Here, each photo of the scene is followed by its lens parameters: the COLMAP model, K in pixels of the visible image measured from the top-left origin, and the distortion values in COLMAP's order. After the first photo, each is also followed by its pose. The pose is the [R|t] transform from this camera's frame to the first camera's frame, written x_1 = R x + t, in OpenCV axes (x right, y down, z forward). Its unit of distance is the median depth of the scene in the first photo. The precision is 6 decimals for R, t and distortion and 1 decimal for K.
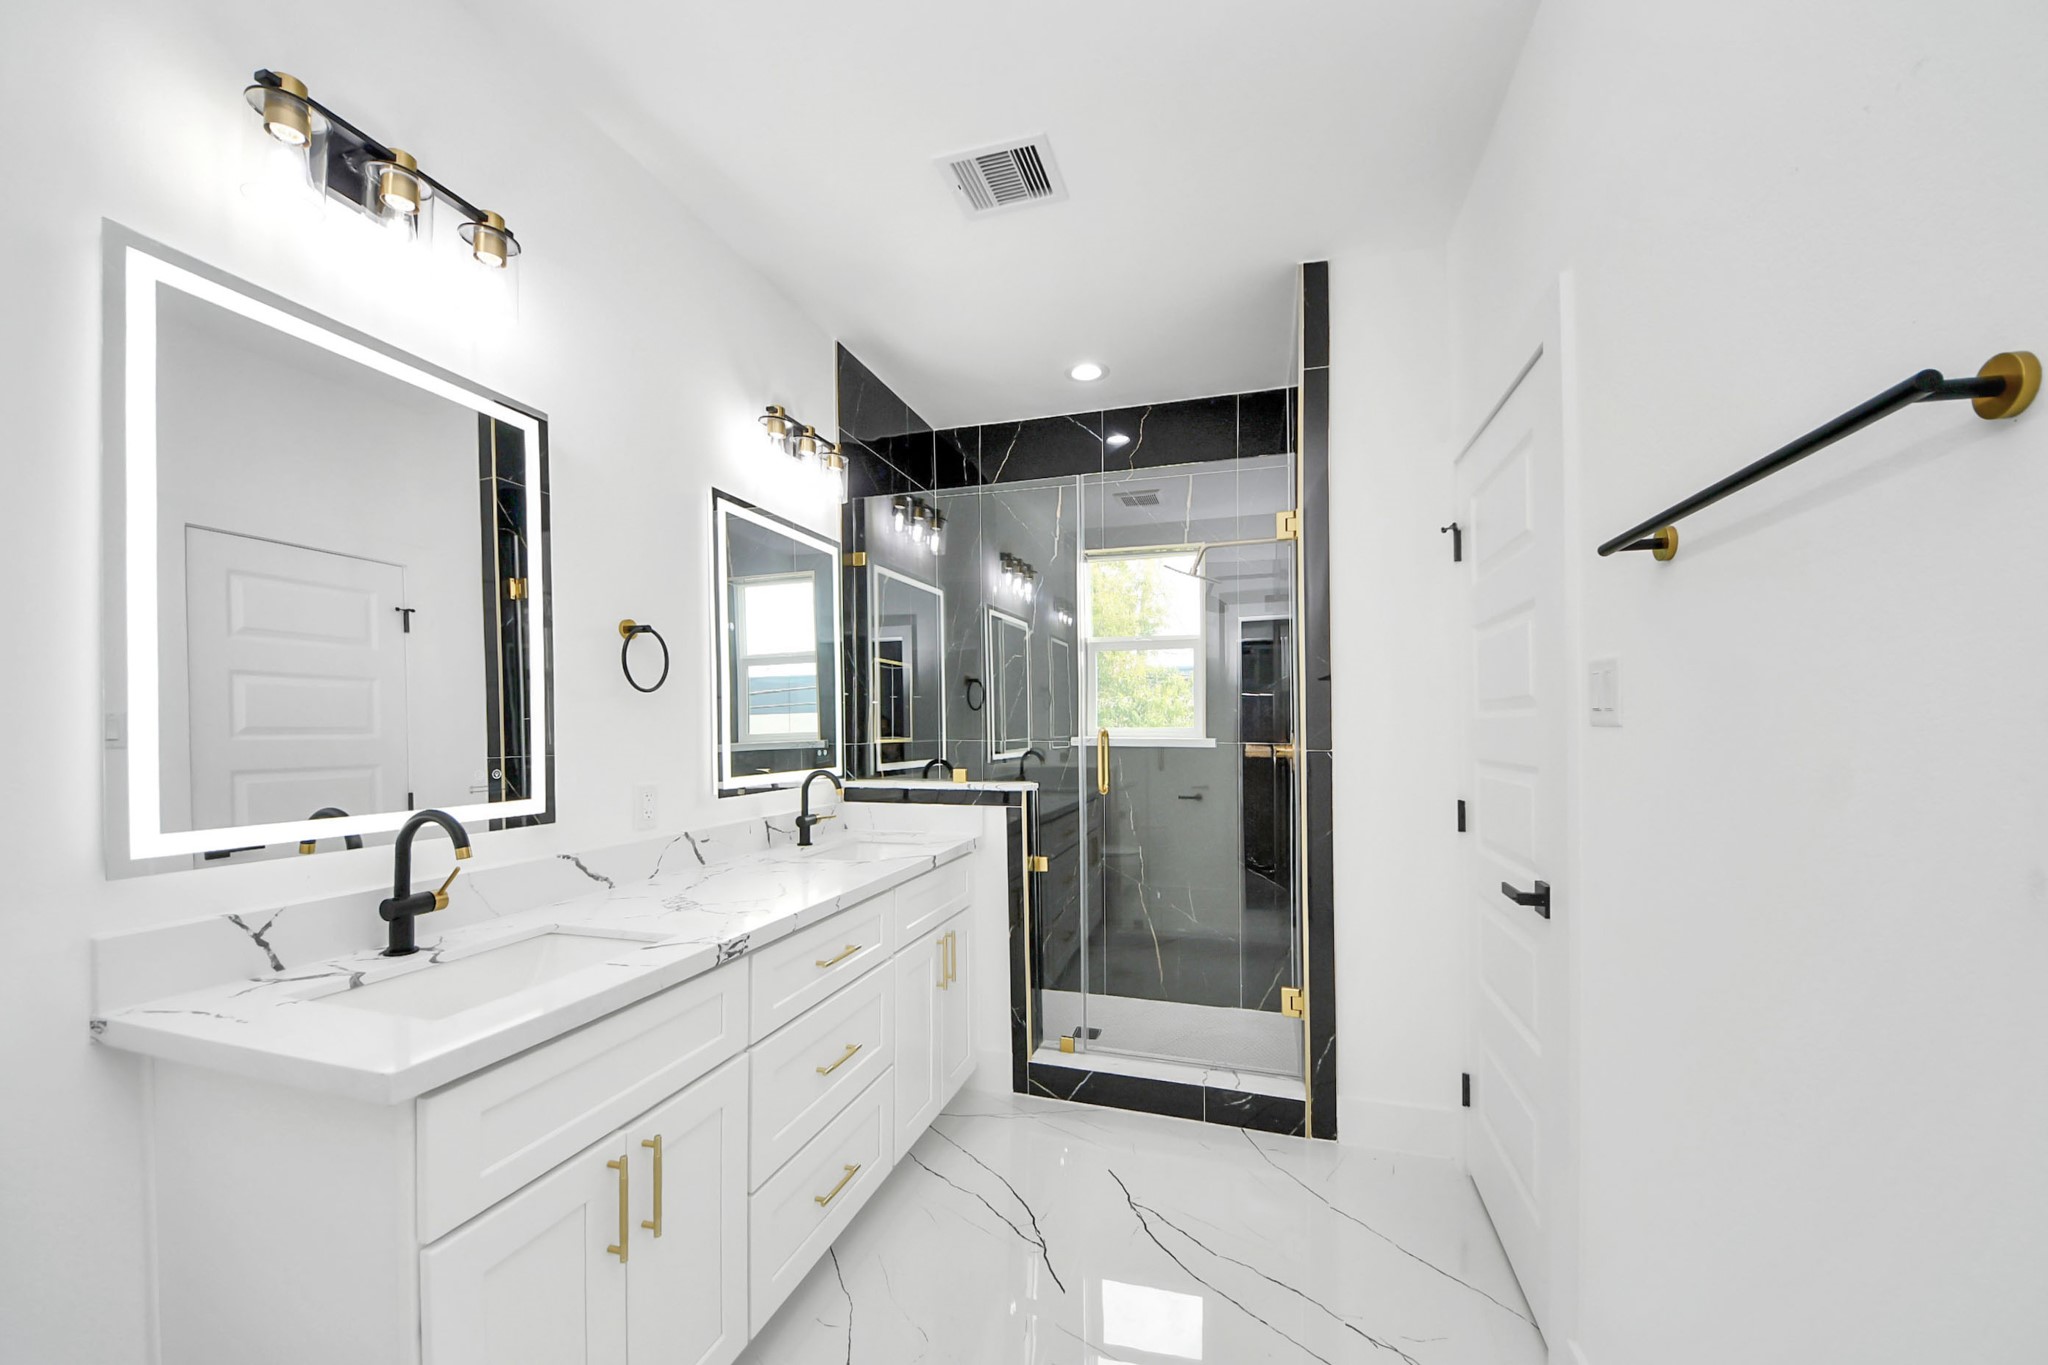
lens RADIAL K [[802.7, 0, 1017.9], [0, 802.7, 704.0], [0, 0, 1]] dist [0.000894, -0.010323]
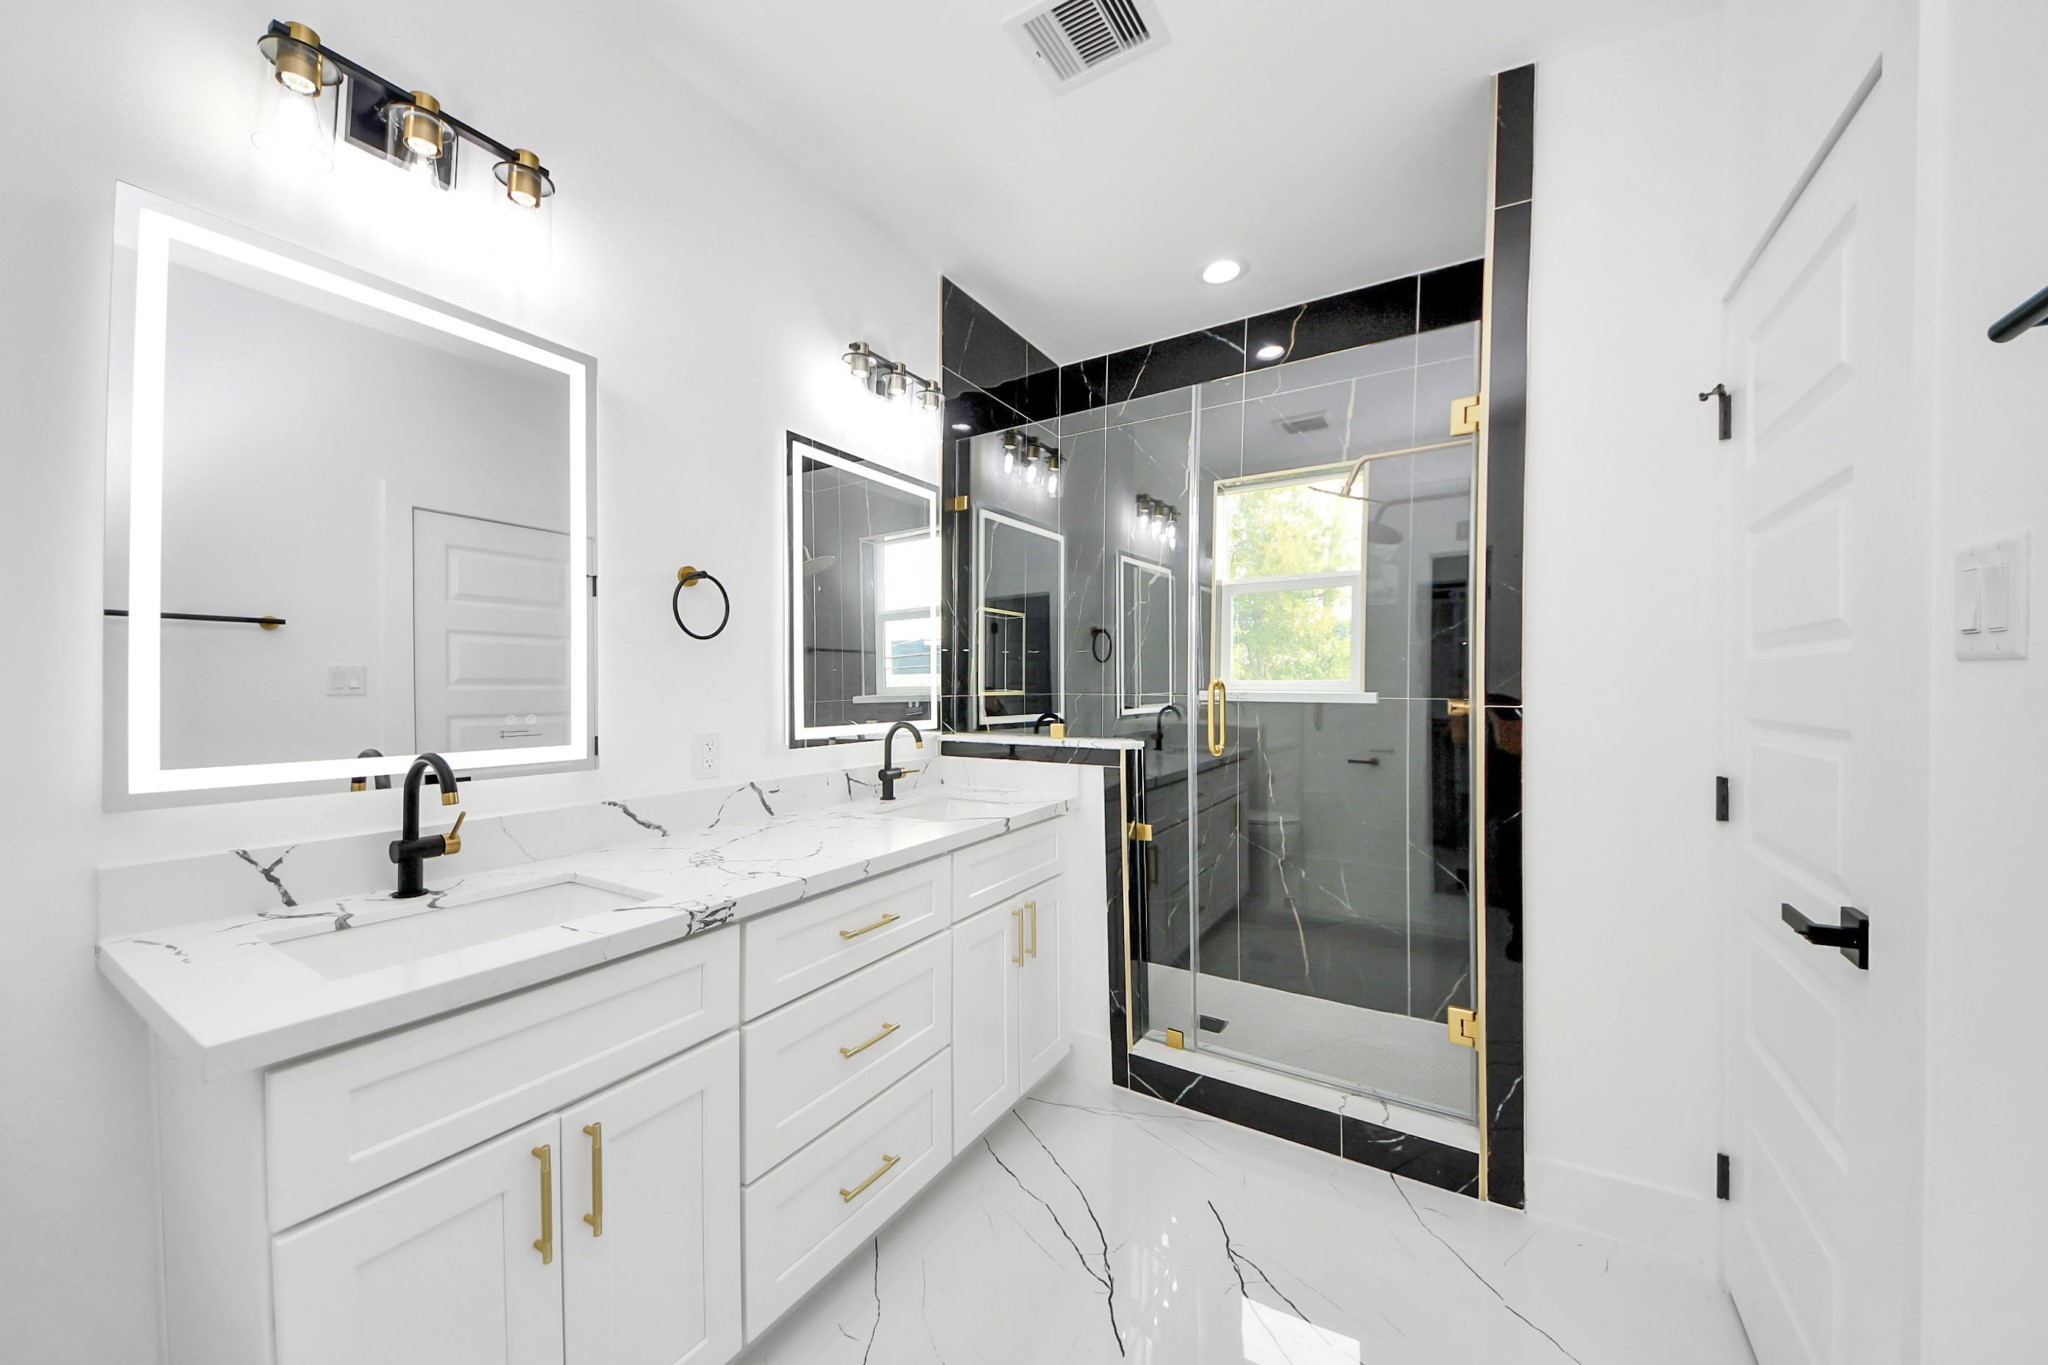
lens RADIAL K [[763.8, 0, 980.6], [0, 763.8, 684.7], [0, 0, 1]] dist [0.014257, -0.010873]
pose [[0.958620, 0.002588, -0.284676, 0.118321], [0.005344, 0.999619, 0.027083, 0.016181], [0.284638, -0.027484, 0.958241, 0.182028]]
